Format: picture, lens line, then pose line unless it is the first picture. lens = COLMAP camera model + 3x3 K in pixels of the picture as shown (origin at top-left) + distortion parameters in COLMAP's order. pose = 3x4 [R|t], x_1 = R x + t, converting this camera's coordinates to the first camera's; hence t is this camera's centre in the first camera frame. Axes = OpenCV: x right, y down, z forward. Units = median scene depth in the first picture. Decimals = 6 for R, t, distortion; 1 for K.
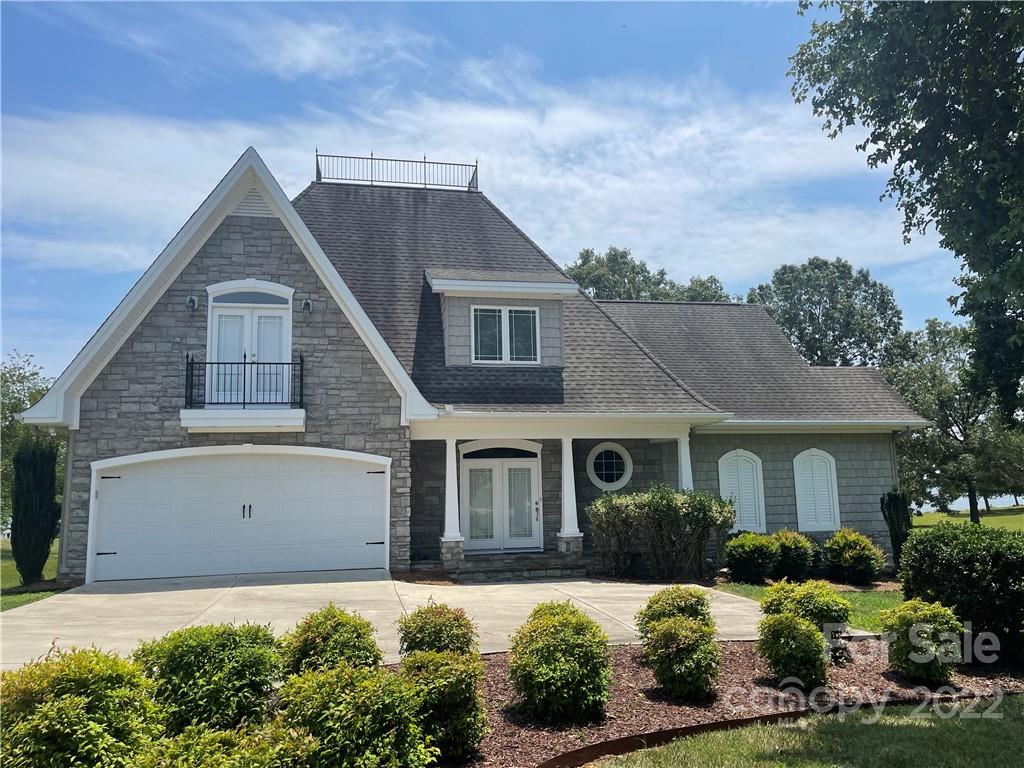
lens RADIAL K [[748.9, 0, 512.0], [0, 748.9, 384.0], [0, 0, 1]] dist [0.044631, -0.002517]
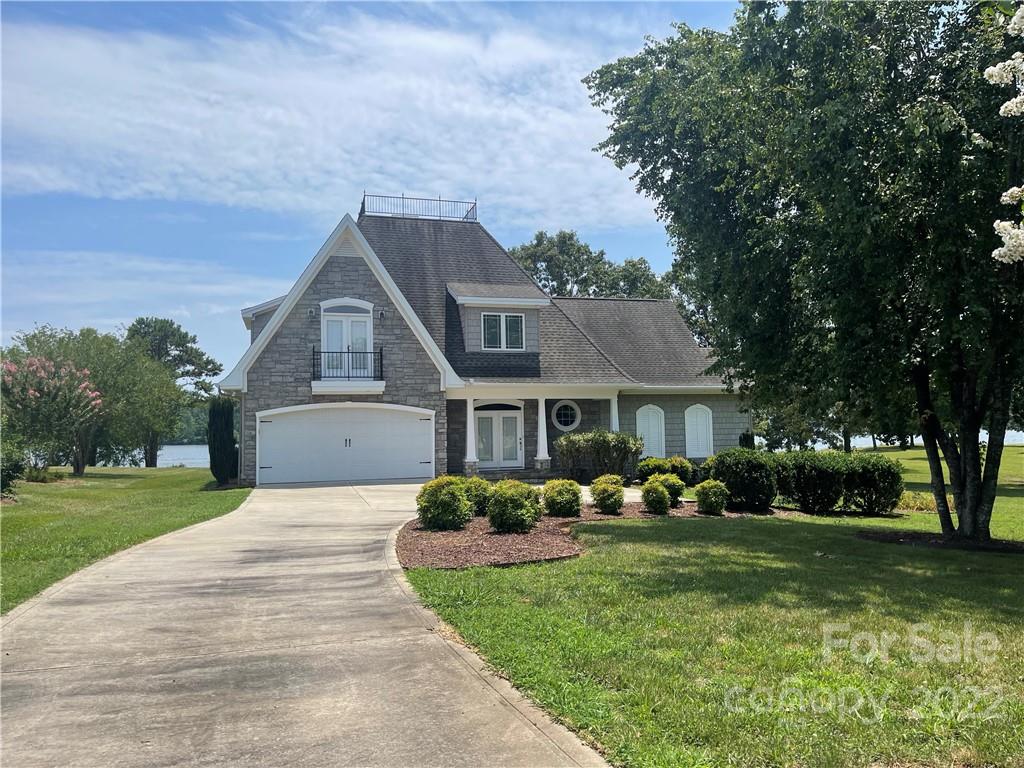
lens RADIAL K [[748.9, 0, 512.0], [0, 748.9, 384.0], [0, 0, 1]] dist [0.044631, -0.002517]
pose [[0.996339, 0.009622, 0.084949, -0.127590], [-0.016471, 0.996635, 0.080300, -0.086794], [-0.083890, -0.081406, 0.993144, -0.582103]]
